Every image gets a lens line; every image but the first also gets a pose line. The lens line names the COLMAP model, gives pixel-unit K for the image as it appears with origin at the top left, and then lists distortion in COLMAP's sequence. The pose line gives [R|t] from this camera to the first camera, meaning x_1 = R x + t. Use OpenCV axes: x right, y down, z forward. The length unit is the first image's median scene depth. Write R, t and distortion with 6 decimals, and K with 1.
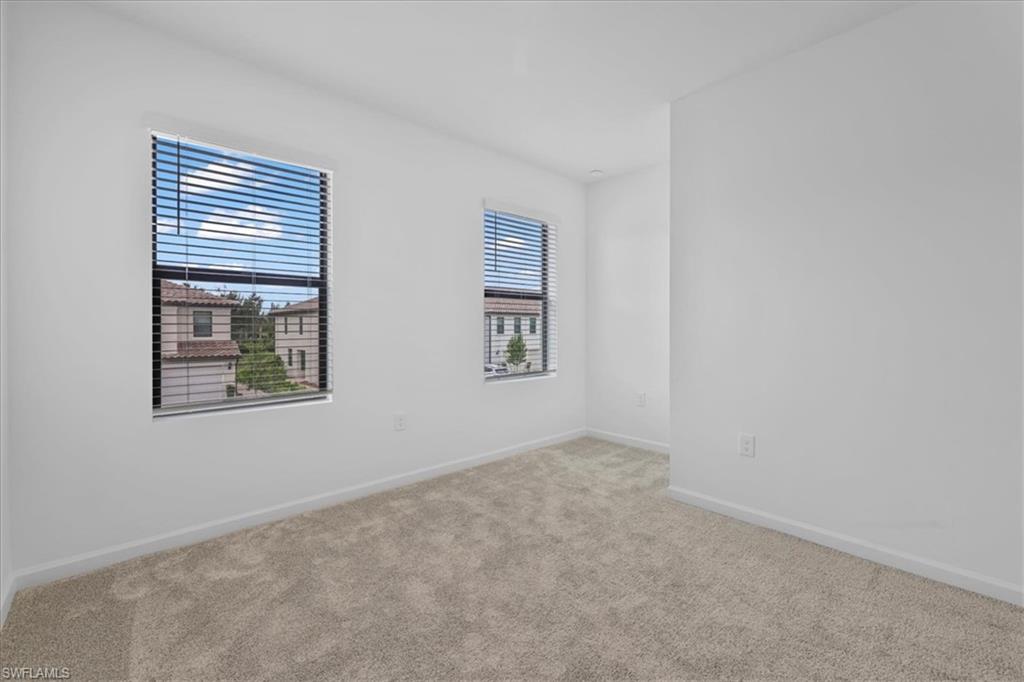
lens RADIAL K [[430.8, 0, 523.7], [0, 430.8, 326.3], [0, 0, 1]] dist [0.013879, 0.000487]
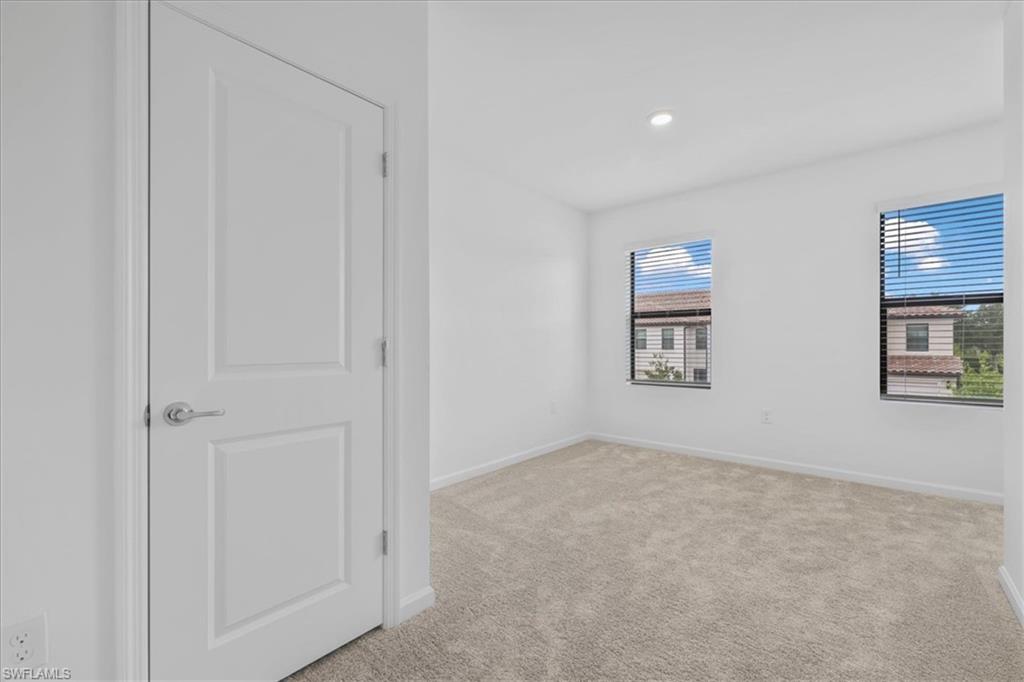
lens RADIAL K [[430.5, 0, 508.2], [0, 430.5, 344.1], [0, 0, 1]] dist [-0.000919, -0.000113]
pose [[0.119257, 0.006039, -0.992845, 0.842731], [0.003880, 0.999971, 0.006549, 0.000968], [0.992856, -0.004633, 0.119230, 0.108773]]
